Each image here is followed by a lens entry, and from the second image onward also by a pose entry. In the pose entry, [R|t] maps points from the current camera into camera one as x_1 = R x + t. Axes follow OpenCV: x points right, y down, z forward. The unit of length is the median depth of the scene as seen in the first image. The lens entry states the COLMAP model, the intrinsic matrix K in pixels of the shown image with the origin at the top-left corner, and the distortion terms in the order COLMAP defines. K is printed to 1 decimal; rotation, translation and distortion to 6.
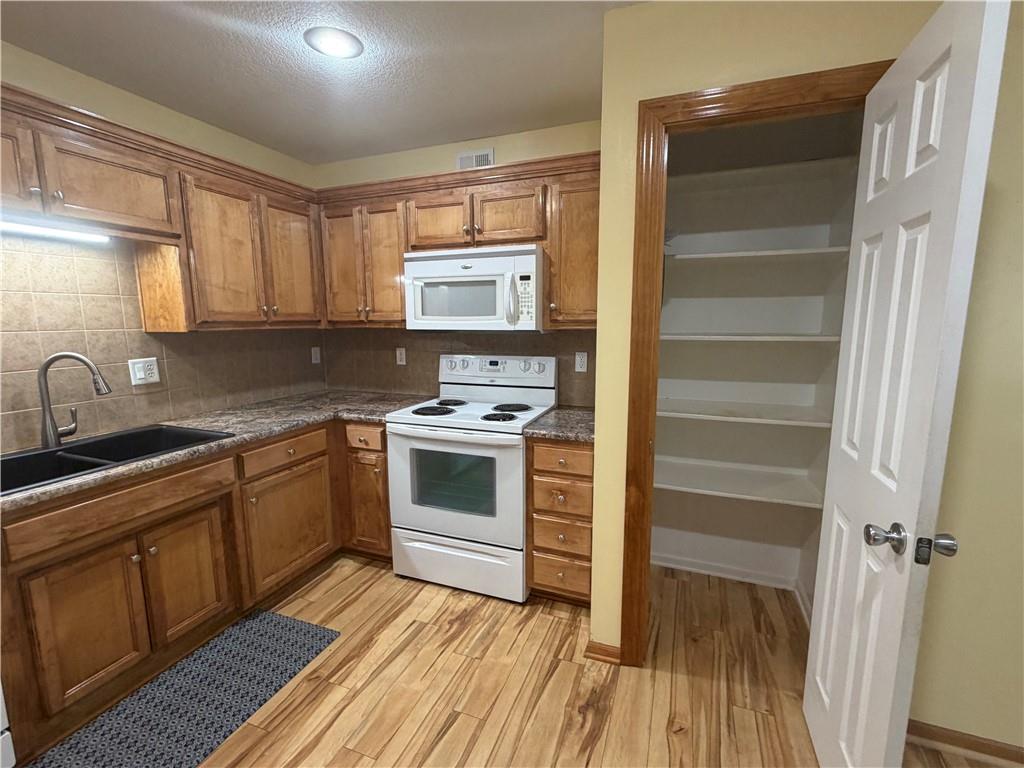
lens RADIAL K [[458.9, 0, 508.3], [0, 458.9, 386.3], [0, 0, 1]] dist [0.001837, -0.000828]
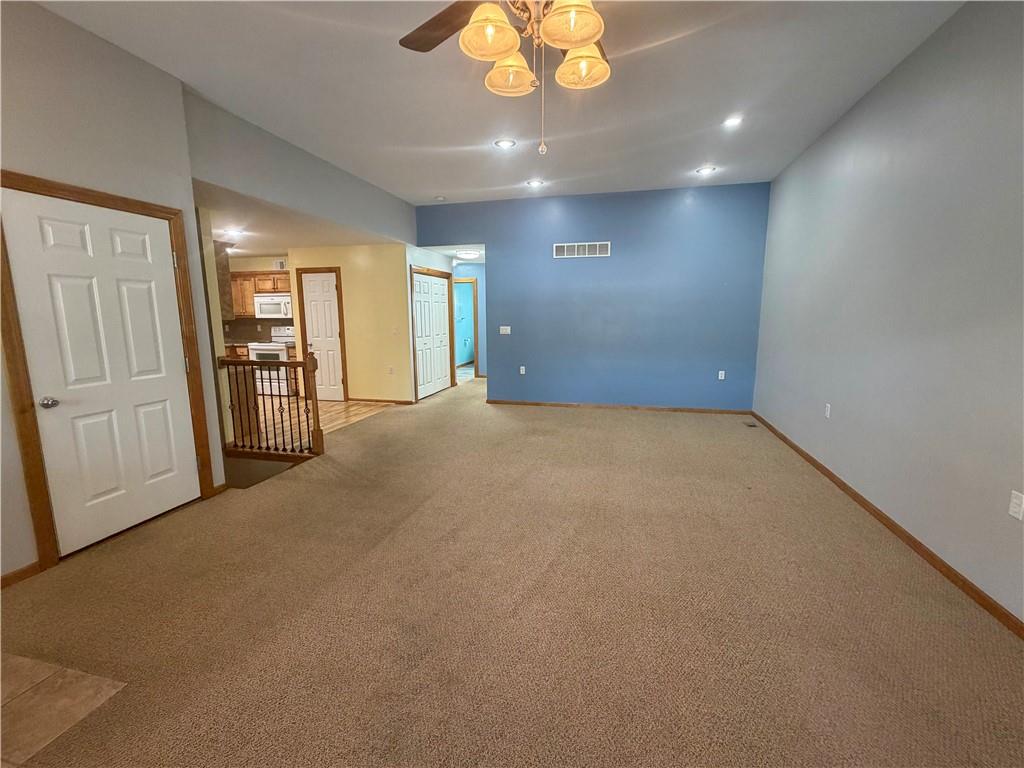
lens RADIAL K [[458.9, 0, 517.1], [0, 458.9, 388.7], [0, 0, 1]] dist [0.001837, -0.000828]
pose [[0.992016, -0.022177, 0.124149, 1.343393], [0.020506, 0.999681, 0.014715, 0.409249], [-0.124436, -0.012052, 0.992154, -2.745223]]
